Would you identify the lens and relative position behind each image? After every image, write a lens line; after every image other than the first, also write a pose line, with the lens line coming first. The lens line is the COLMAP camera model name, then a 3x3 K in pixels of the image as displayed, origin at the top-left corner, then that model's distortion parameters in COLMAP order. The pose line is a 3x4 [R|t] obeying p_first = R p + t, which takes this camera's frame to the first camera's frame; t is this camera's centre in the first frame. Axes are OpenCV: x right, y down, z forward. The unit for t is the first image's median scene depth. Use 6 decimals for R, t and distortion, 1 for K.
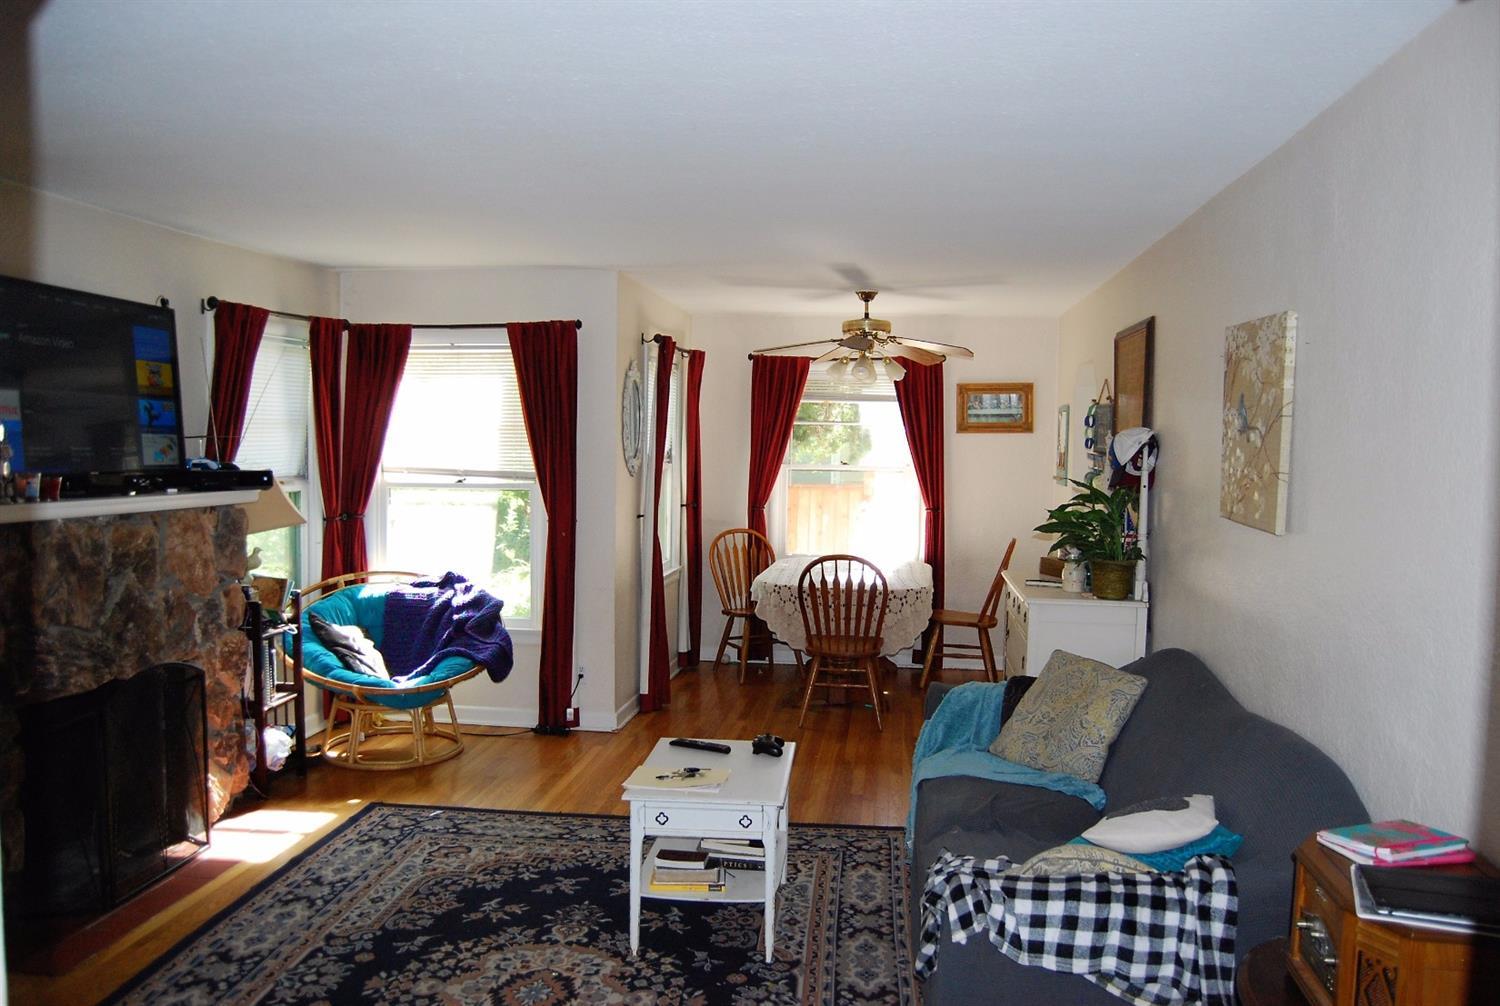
lens RADIAL K [[1178.5, 0, 772.8], [0, 1178.5, 501.3], [0, 0, 1]] dist [-0.089287, 0.029764]
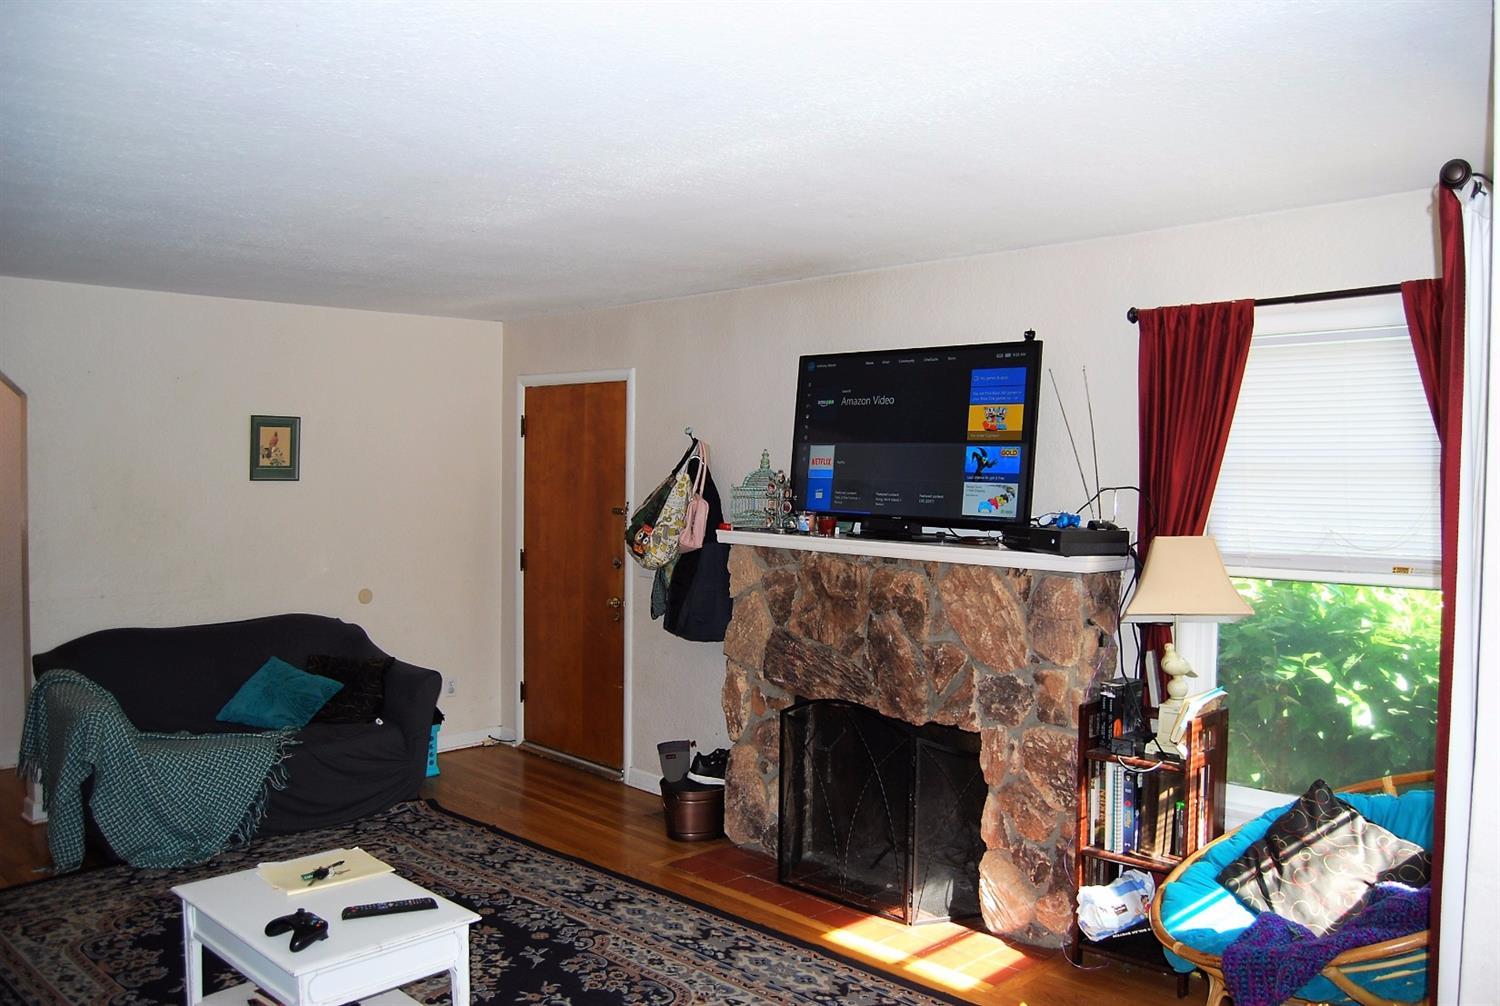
lens RADIAL K [[1178.5, 0, 772.8], [0, 1178.5, 501.3], [0, 0, 1]] dist [-0.089287, 0.029764]
pose [[-0.622504, 0.001777, -0.782614, 0.285194], [-0.059169, 0.997028, 0.049328, -0.073079], [0.780376, 0.077014, -0.620549, 1.328359]]
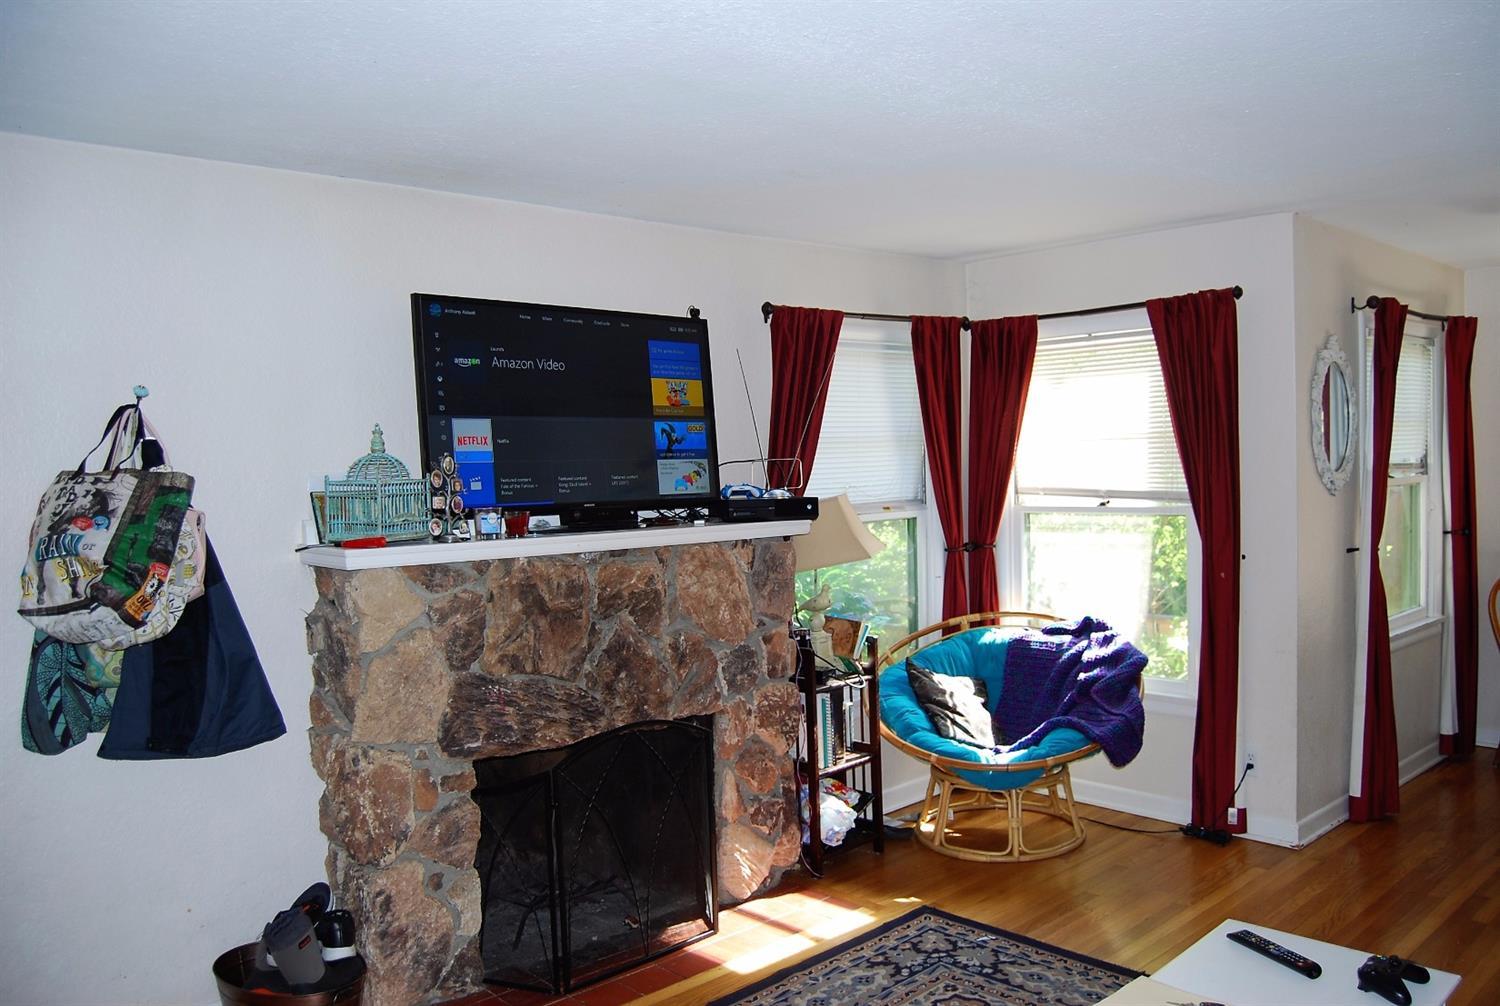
lens RADIAL K [[1178.5, 0, 772.8], [0, 1178.5, 501.3], [0, 0, 1]] dist [-0.089287, 0.029764]
pose [[0.763072, -0.008510, -0.646257, 0.103830], [0.001946, 0.999939, -0.010869, -0.014325], [0.646310, 0.007037, 0.763042, 0.317299]]
